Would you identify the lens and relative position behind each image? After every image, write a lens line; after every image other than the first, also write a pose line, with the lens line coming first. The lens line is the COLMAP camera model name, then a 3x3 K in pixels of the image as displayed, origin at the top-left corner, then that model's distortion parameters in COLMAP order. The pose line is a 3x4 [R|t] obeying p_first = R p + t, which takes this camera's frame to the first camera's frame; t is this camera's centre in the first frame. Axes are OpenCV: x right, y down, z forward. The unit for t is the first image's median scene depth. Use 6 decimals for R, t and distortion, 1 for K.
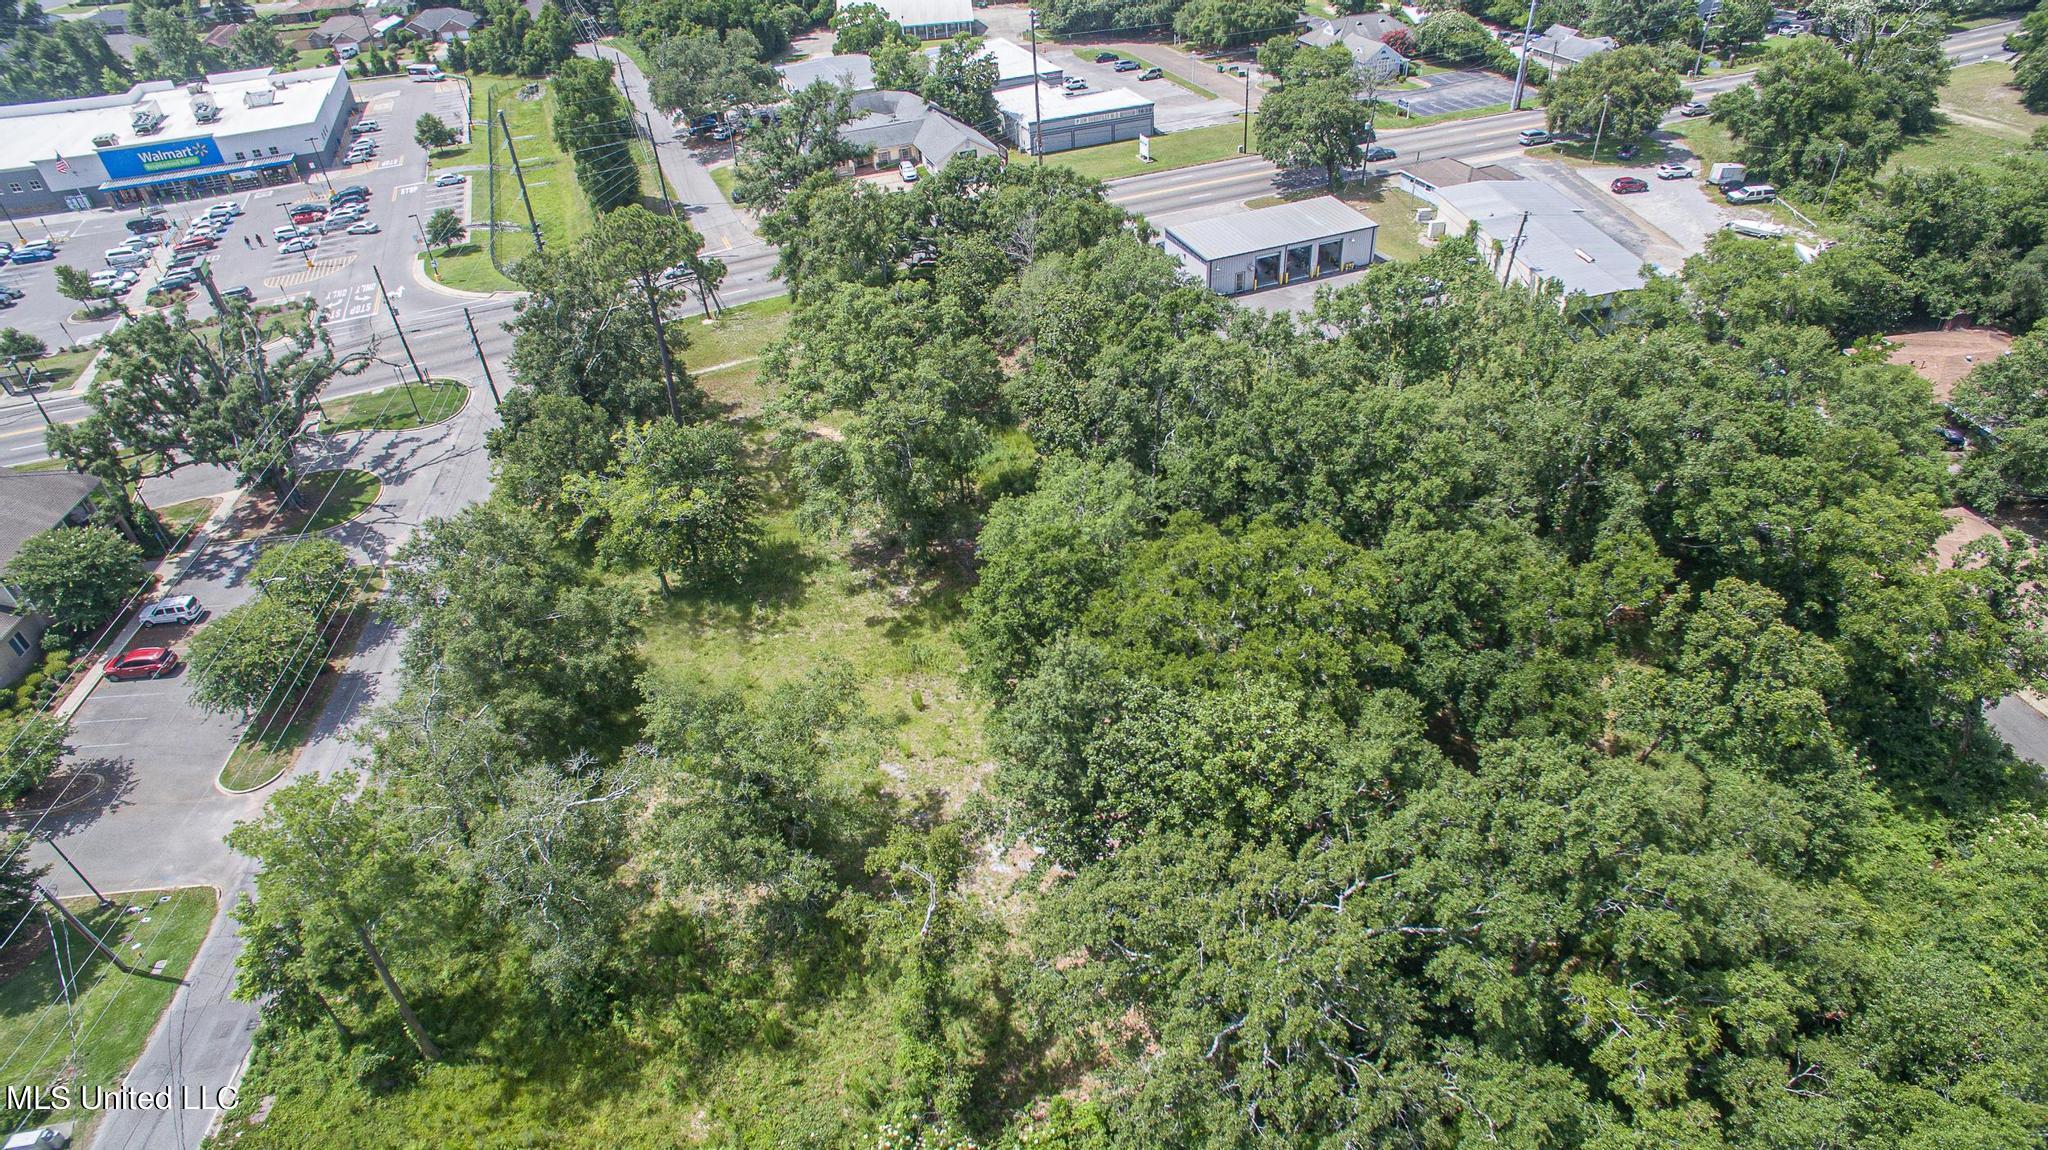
lens RADIAL K [[1186.0, 0, 1020.7], [0, 1186.0, 574.6], [0, 0, 1]] dist [-0.122636, 0.087987]
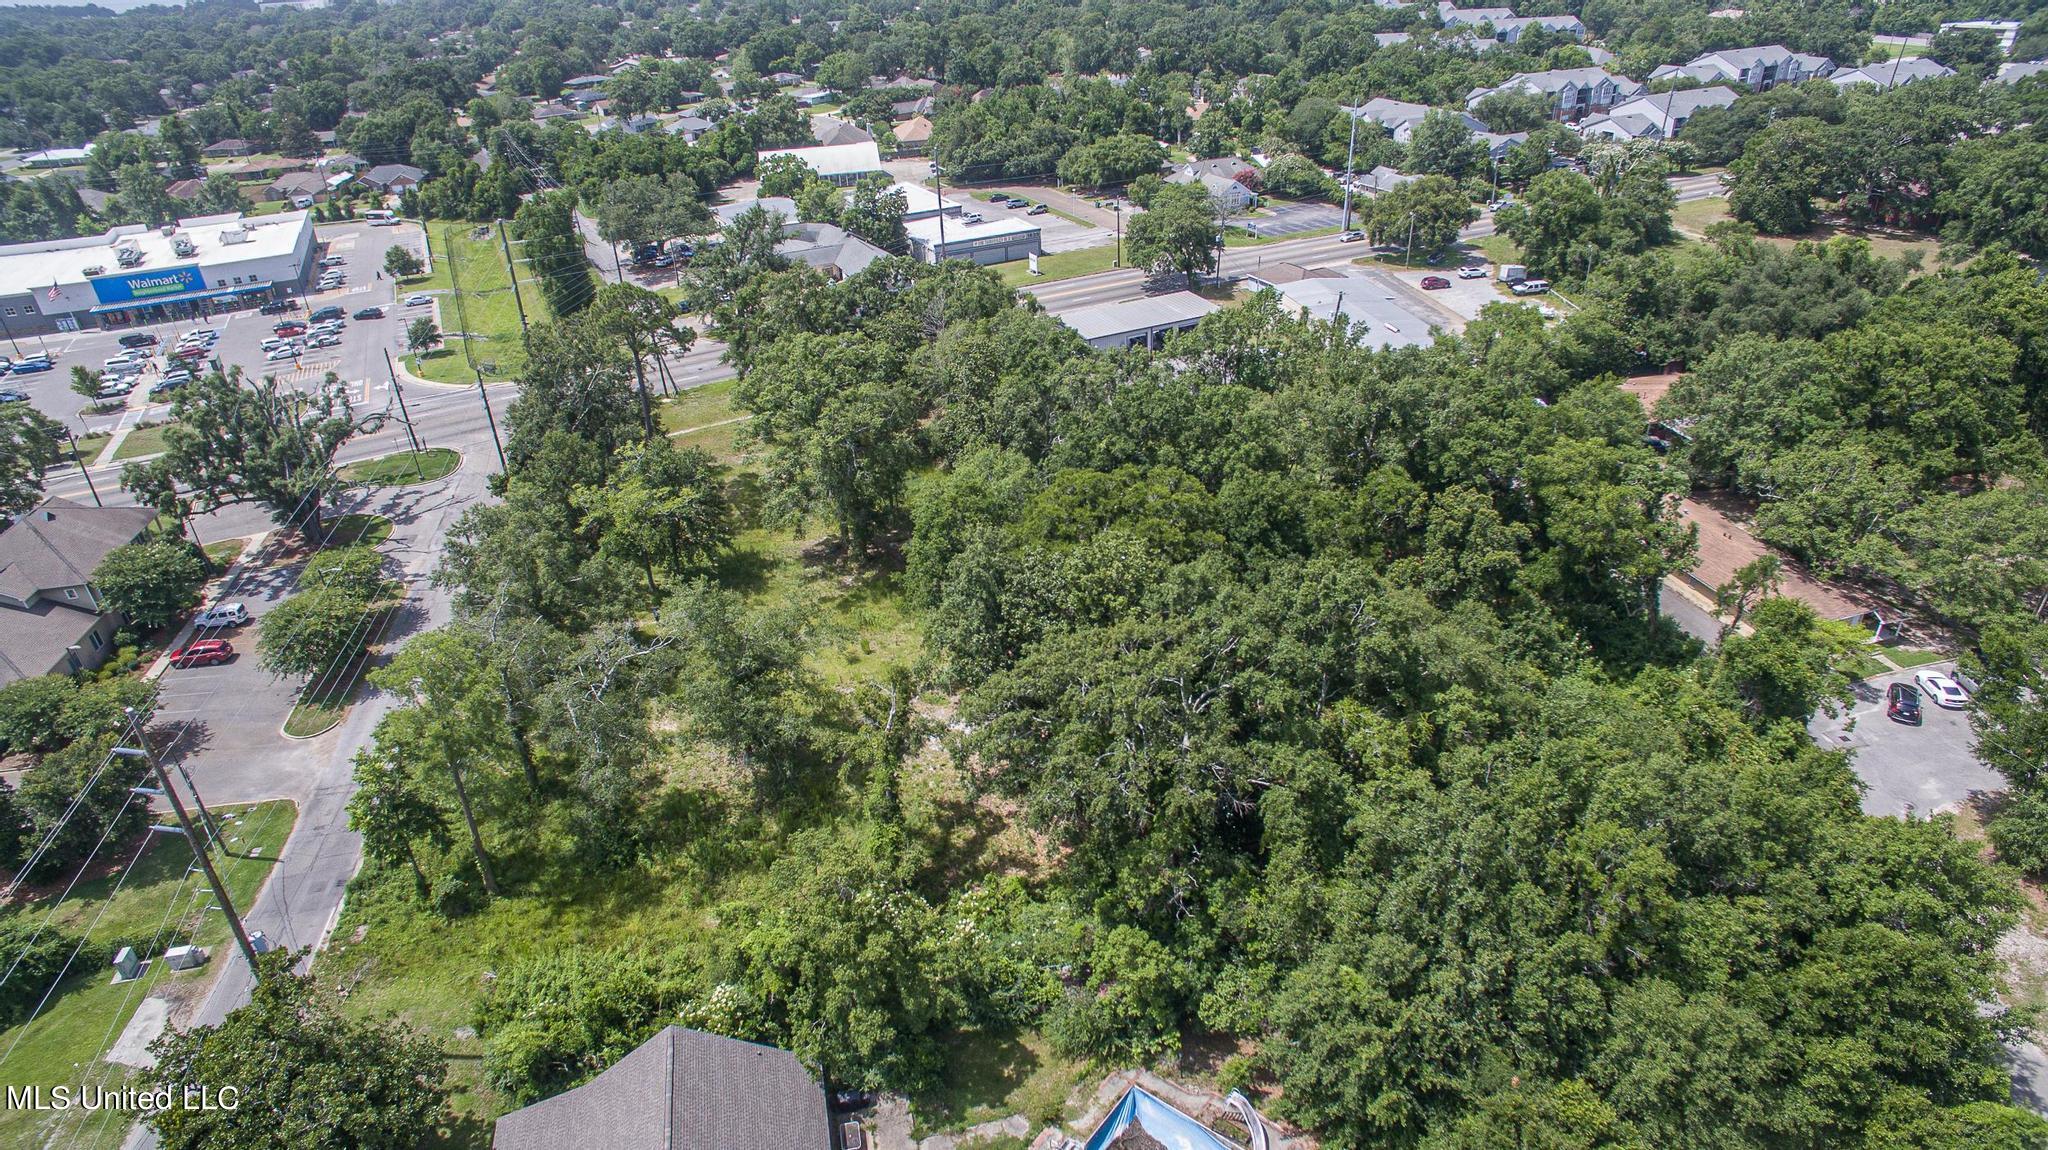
lens RADIAL K [[1186.0, 0, 1020.7], [0, 1186.0, 574.6], [0, 0, 1]] dist [-0.122636, 0.087987]
pose [[0.996438, -0.029899, 0.078847, -0.011456], [0.039953, 0.990813, -0.129201, 0.116346], [-0.074260, 0.131892, 0.988479, -0.153102]]
